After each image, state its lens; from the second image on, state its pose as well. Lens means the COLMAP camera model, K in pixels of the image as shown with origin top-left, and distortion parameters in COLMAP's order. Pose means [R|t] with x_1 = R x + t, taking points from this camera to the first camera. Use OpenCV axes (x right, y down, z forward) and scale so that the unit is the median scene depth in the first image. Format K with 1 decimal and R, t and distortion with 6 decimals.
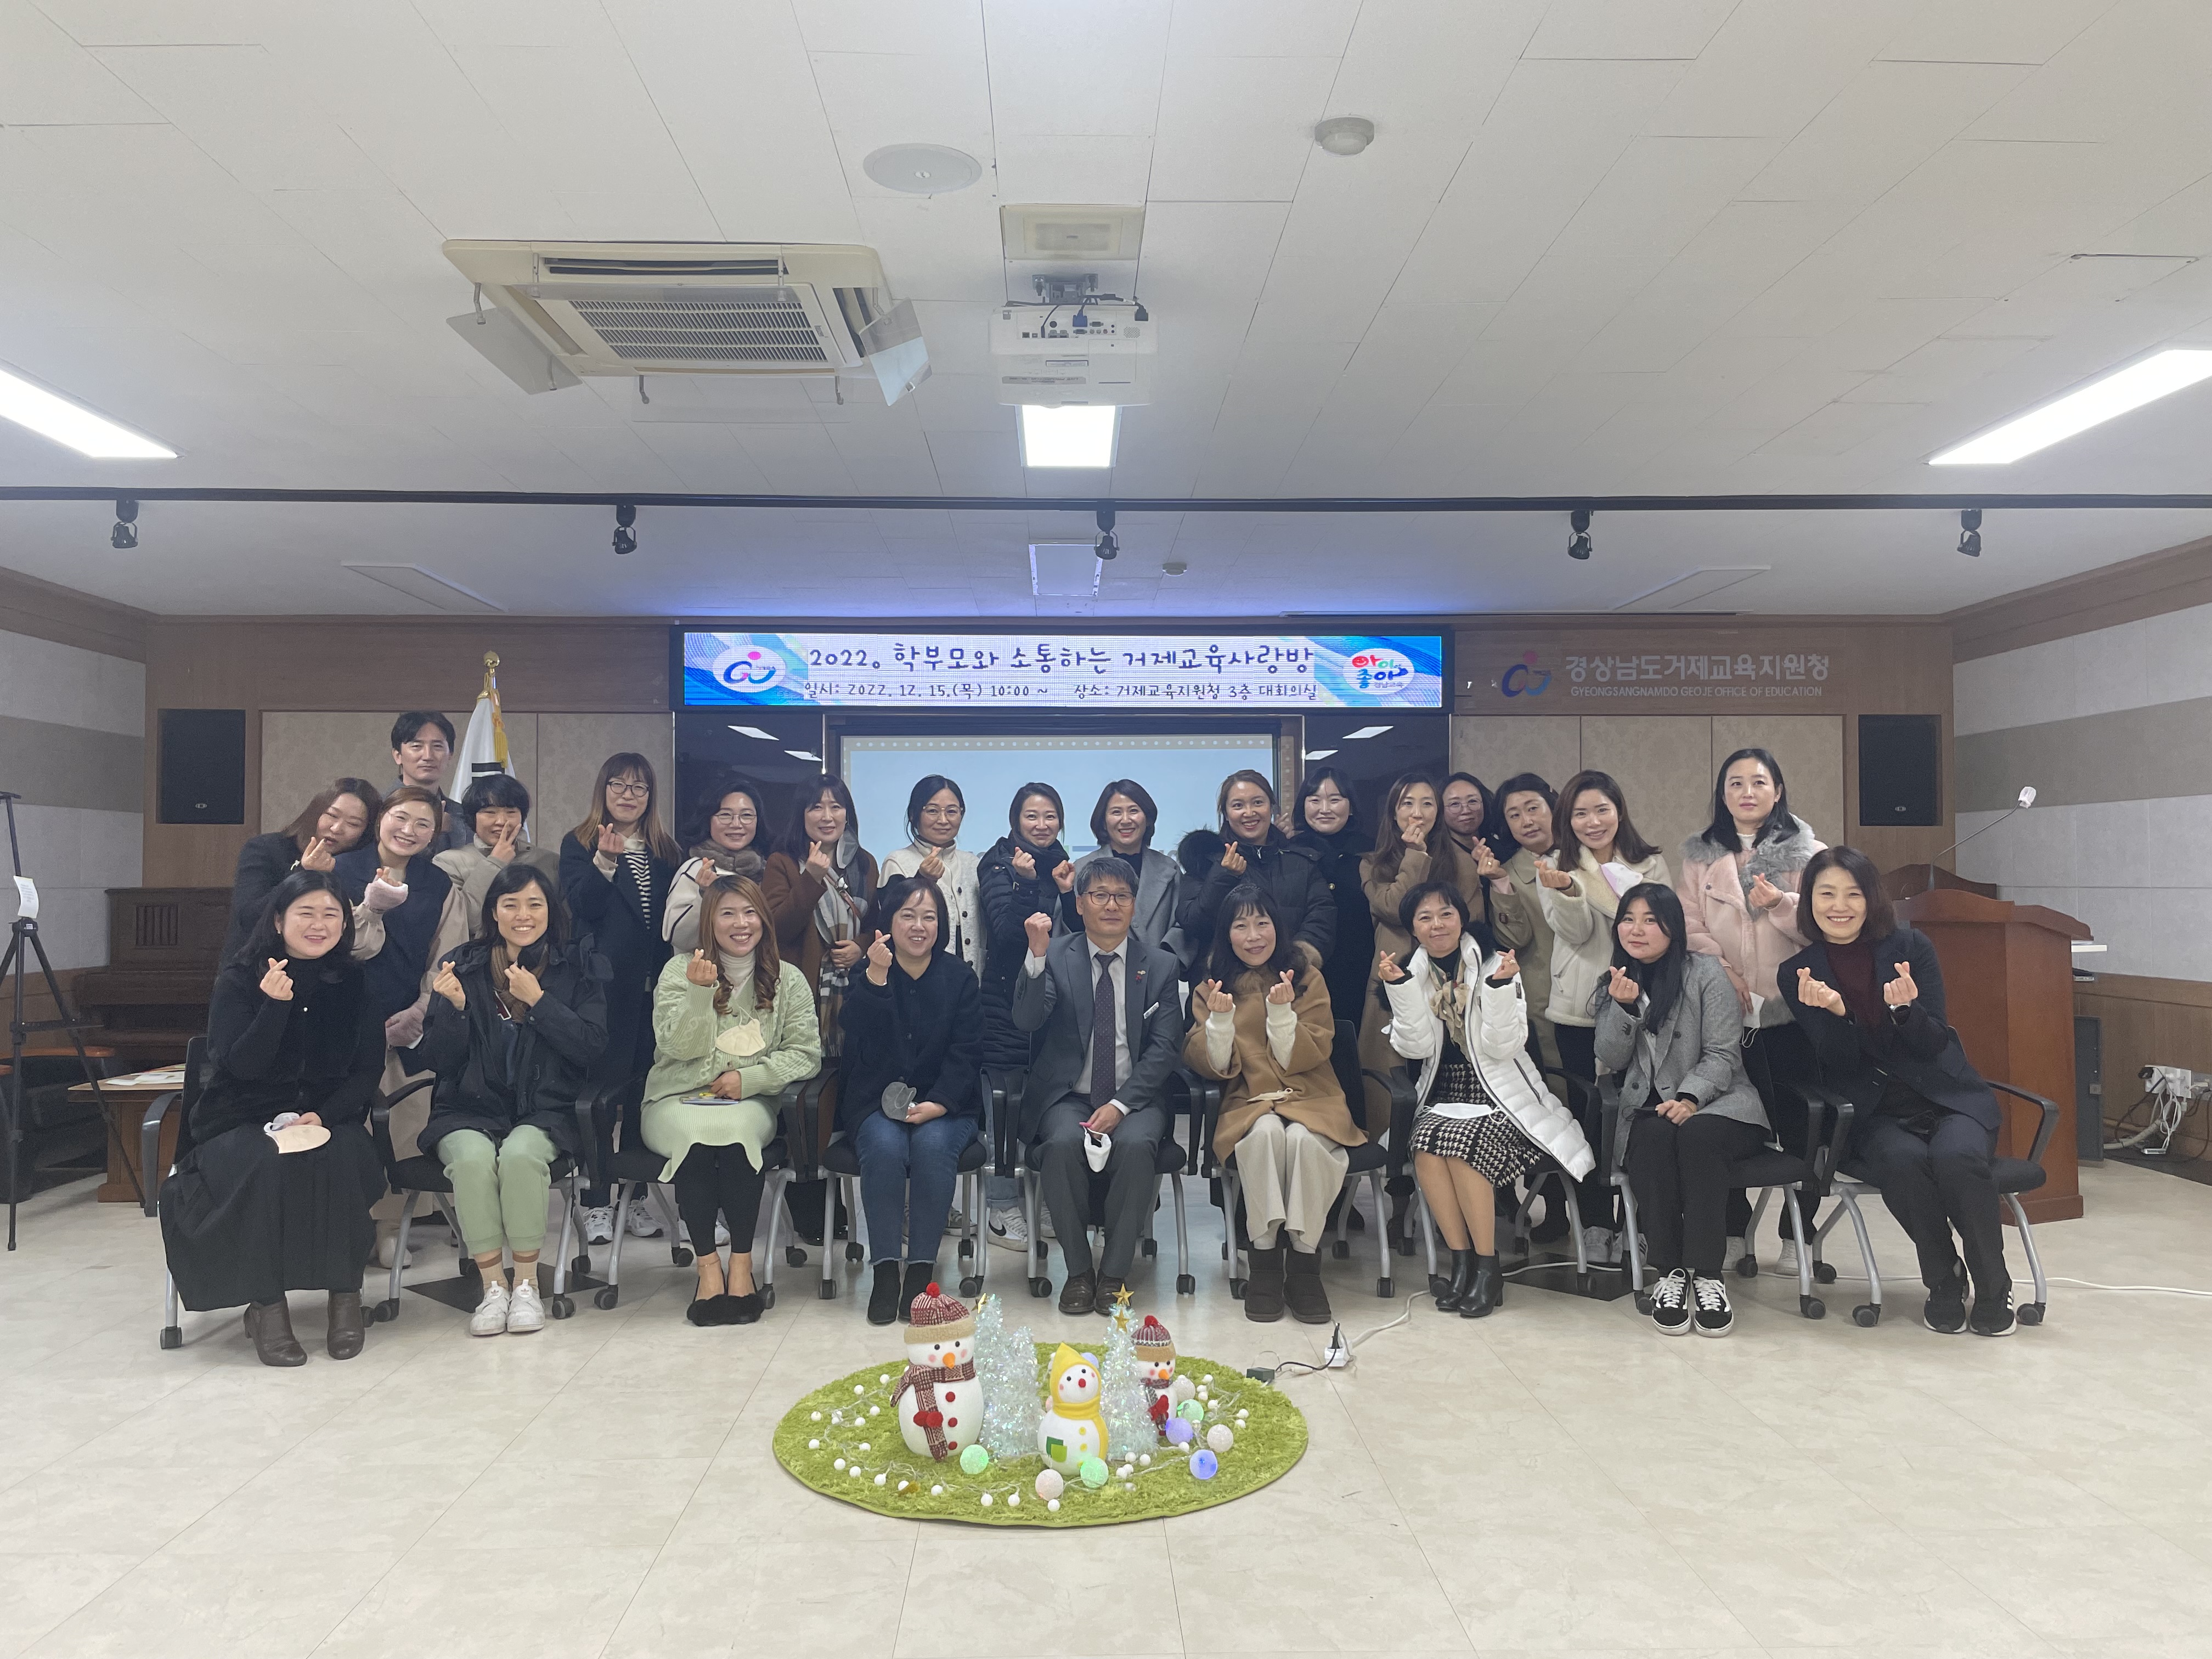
lens RADIAL K [[1658.3, 0, 1109.3], [0, 1658.3, 830.3], [0, 0, 1]] dist [0.057504, -0.044871]
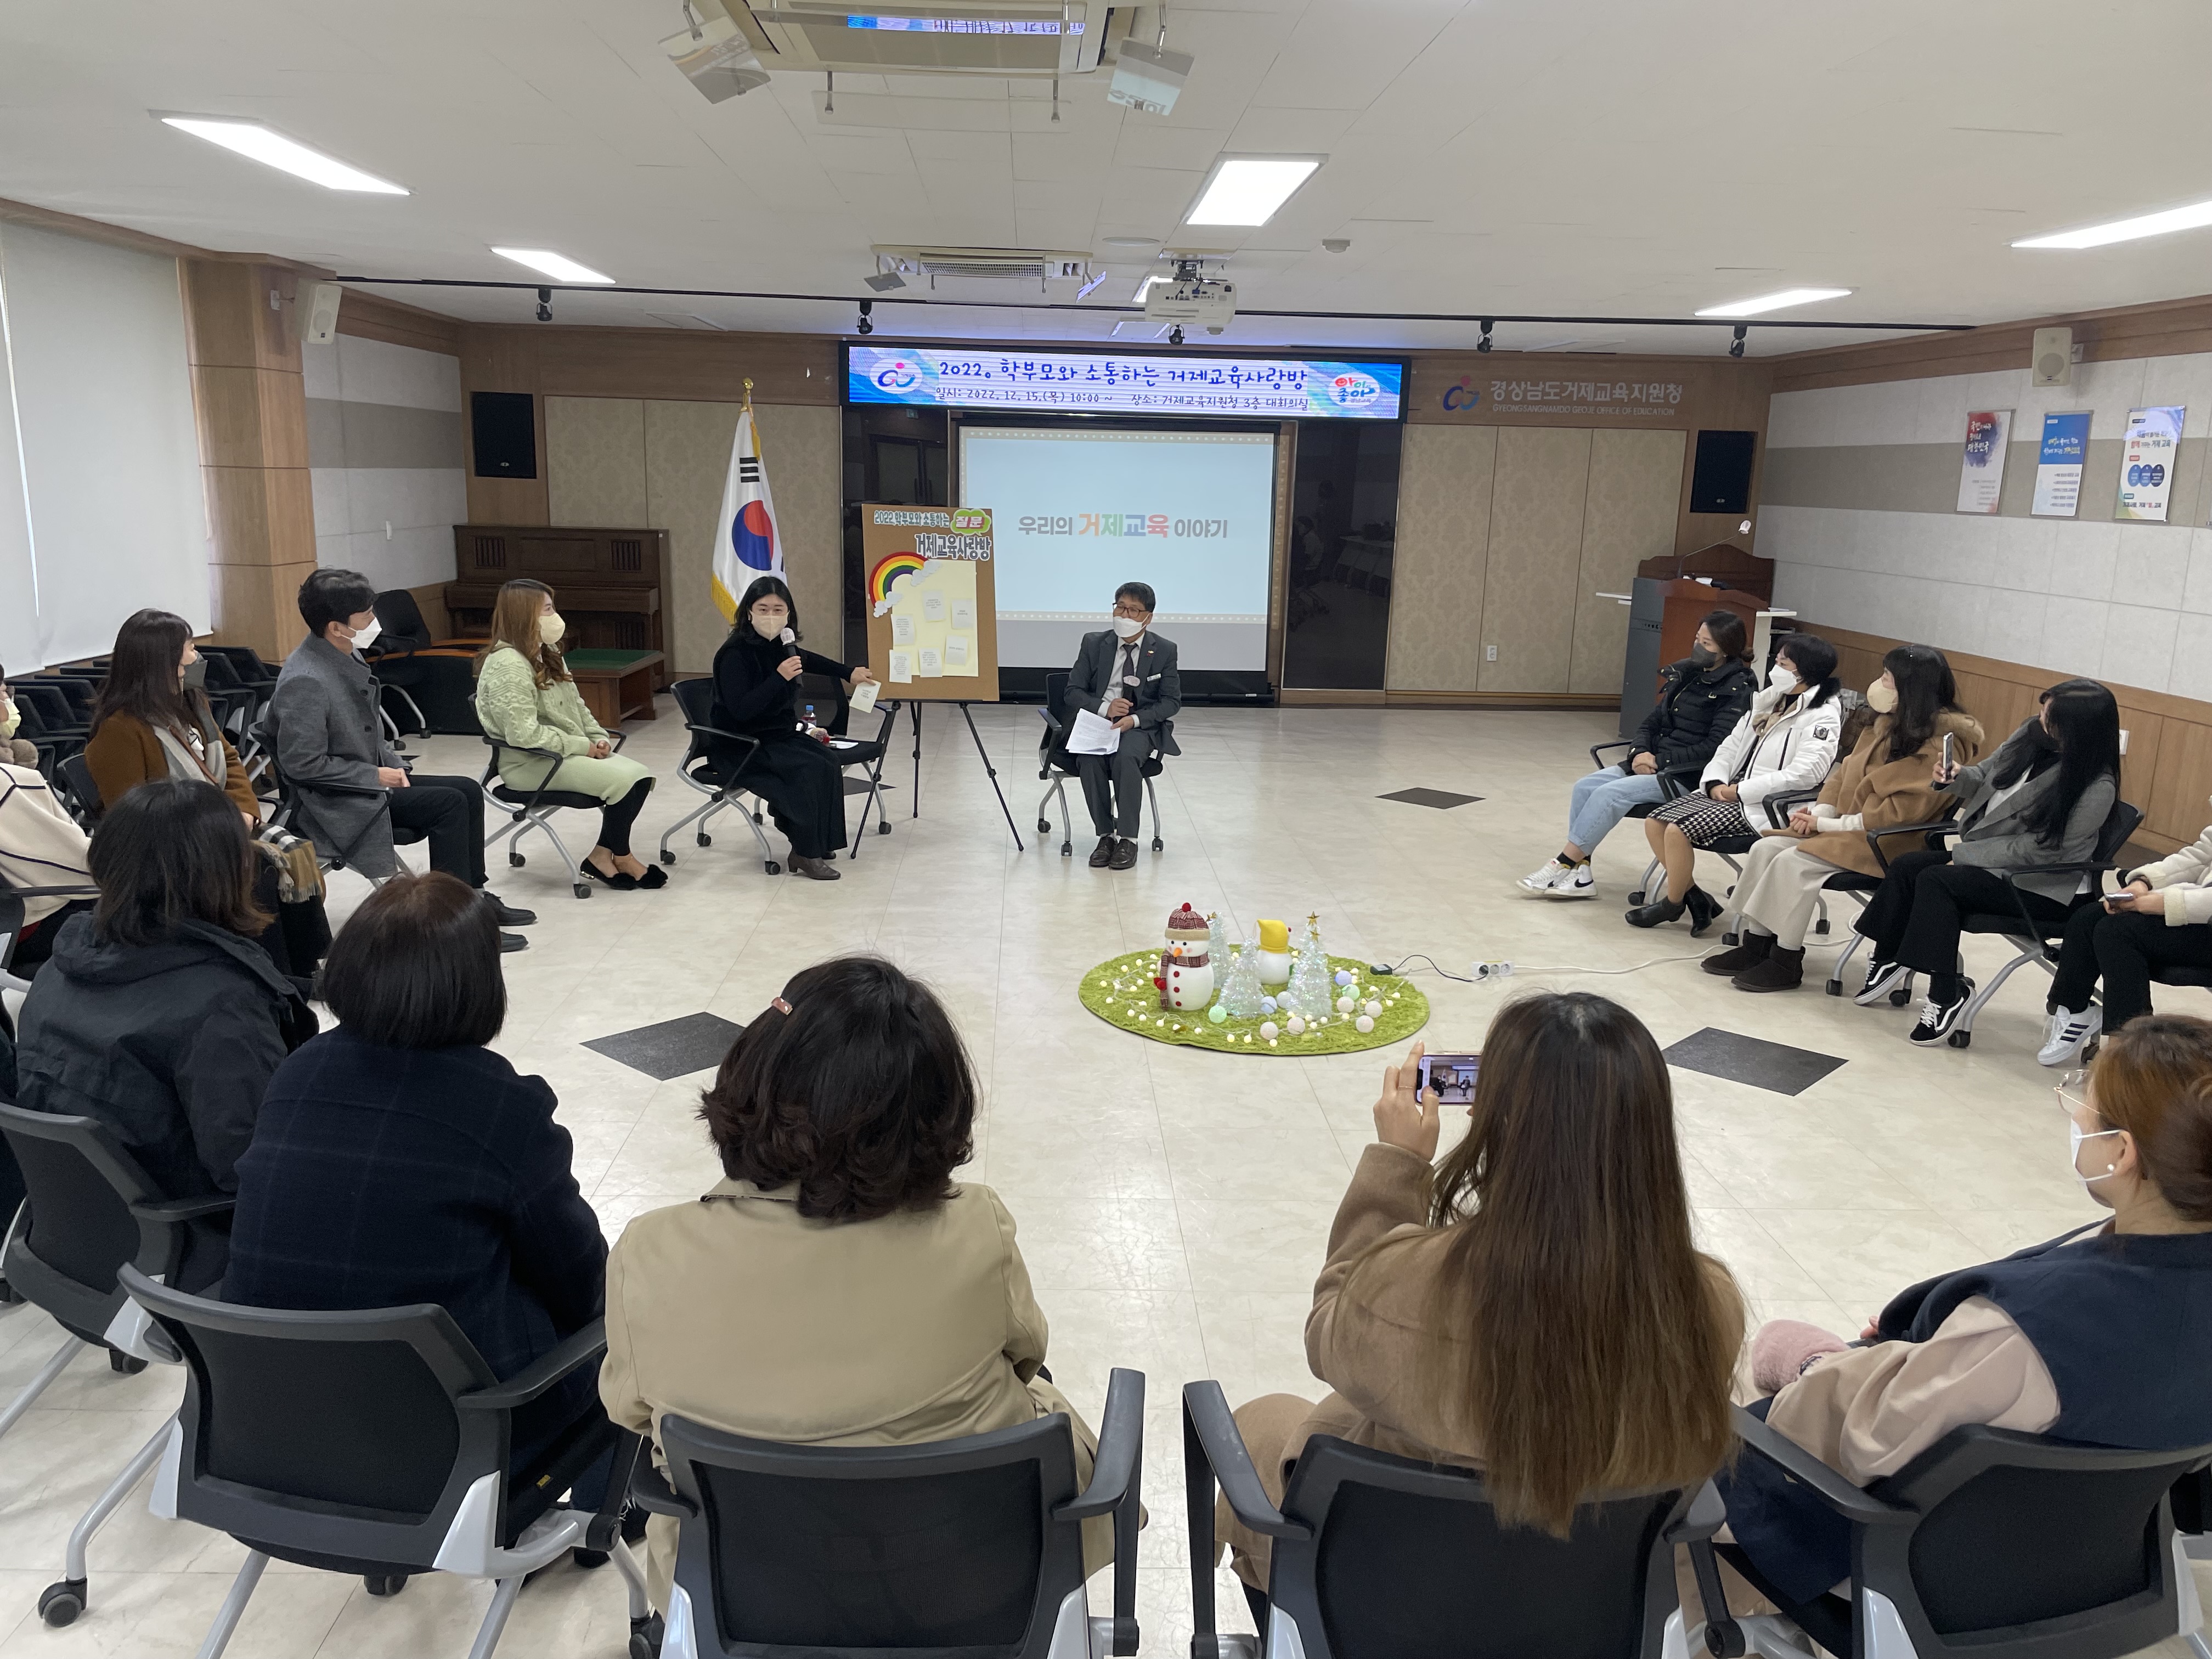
lens RADIAL K [[1658.3, 0, 1082.2], [0, 1658.3, 848.7], [0, 0, 1]] dist [0.057504, -0.044871]
pose [[0.999624, 0.026954, 0.004973, -0.058663], [-0.027340, 0.967768, 0.250355, -0.067266], [0.001936, -0.250397, 0.968141, -0.427188]]
